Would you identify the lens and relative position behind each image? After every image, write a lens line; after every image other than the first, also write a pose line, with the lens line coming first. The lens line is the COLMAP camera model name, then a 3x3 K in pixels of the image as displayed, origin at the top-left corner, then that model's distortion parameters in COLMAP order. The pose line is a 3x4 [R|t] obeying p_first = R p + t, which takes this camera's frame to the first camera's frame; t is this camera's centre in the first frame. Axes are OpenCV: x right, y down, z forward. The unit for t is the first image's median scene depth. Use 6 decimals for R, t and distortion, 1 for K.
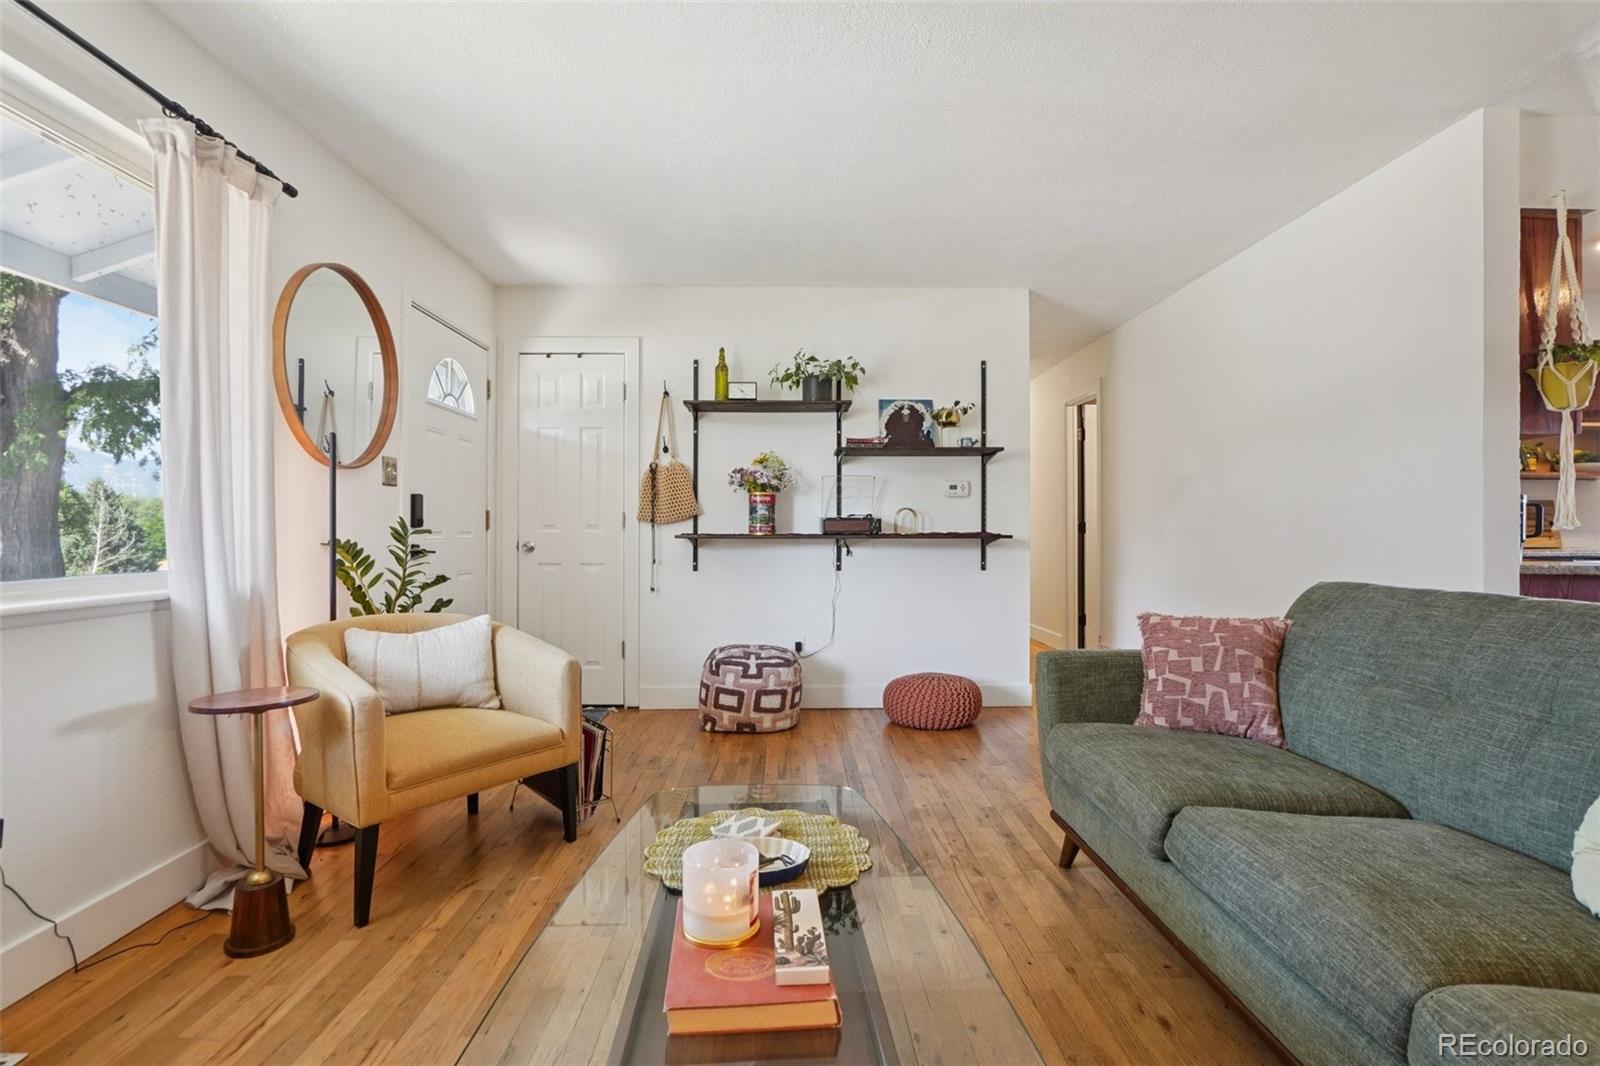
lens RADIAL K [[765.5, 0, 802.6], [0, 765.5, 517.6], [0, 0, 1]] dist [-0.000434, 0.000013]
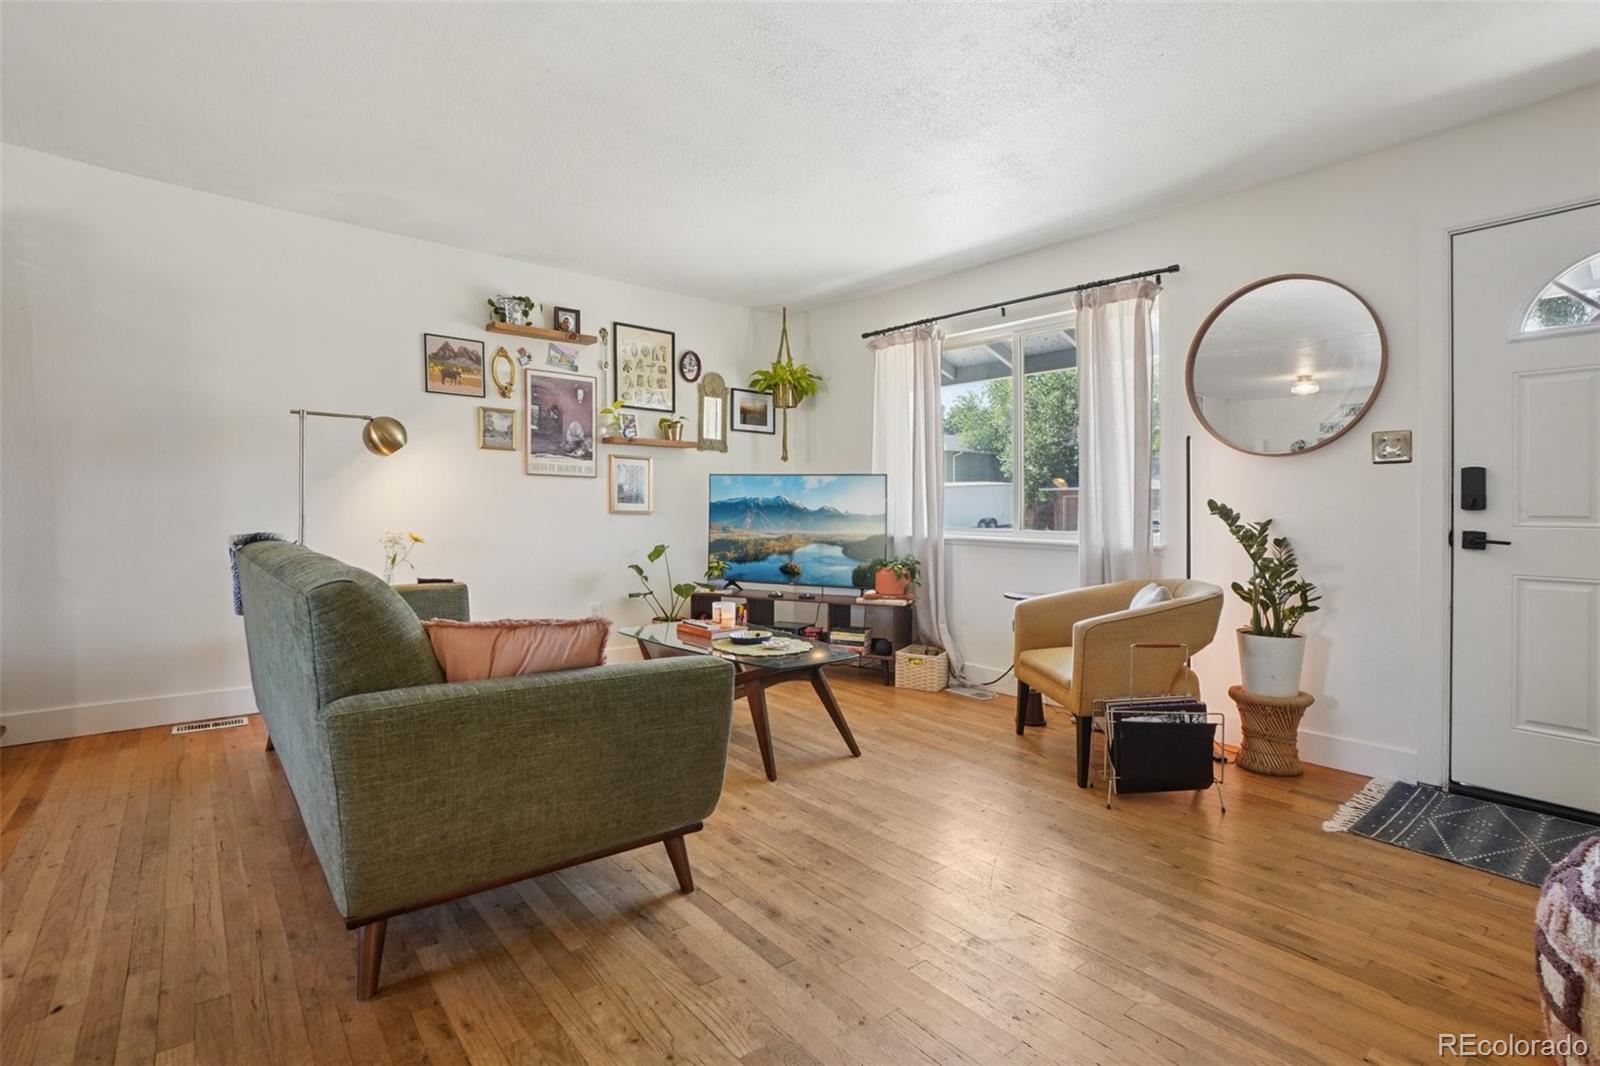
lens RADIAL K [[765.5, 0, 802.6], [0, 765.5, 517.6], [0, 0, 1]] dist [-0.000434, 0.000013]
pose [[-0.778231, 0.005748, -0.627952, 0.573716], [0.005133, 0.999983, 0.002792, 0.016756], [0.627958, -0.001050, -0.778247, 1.281302]]
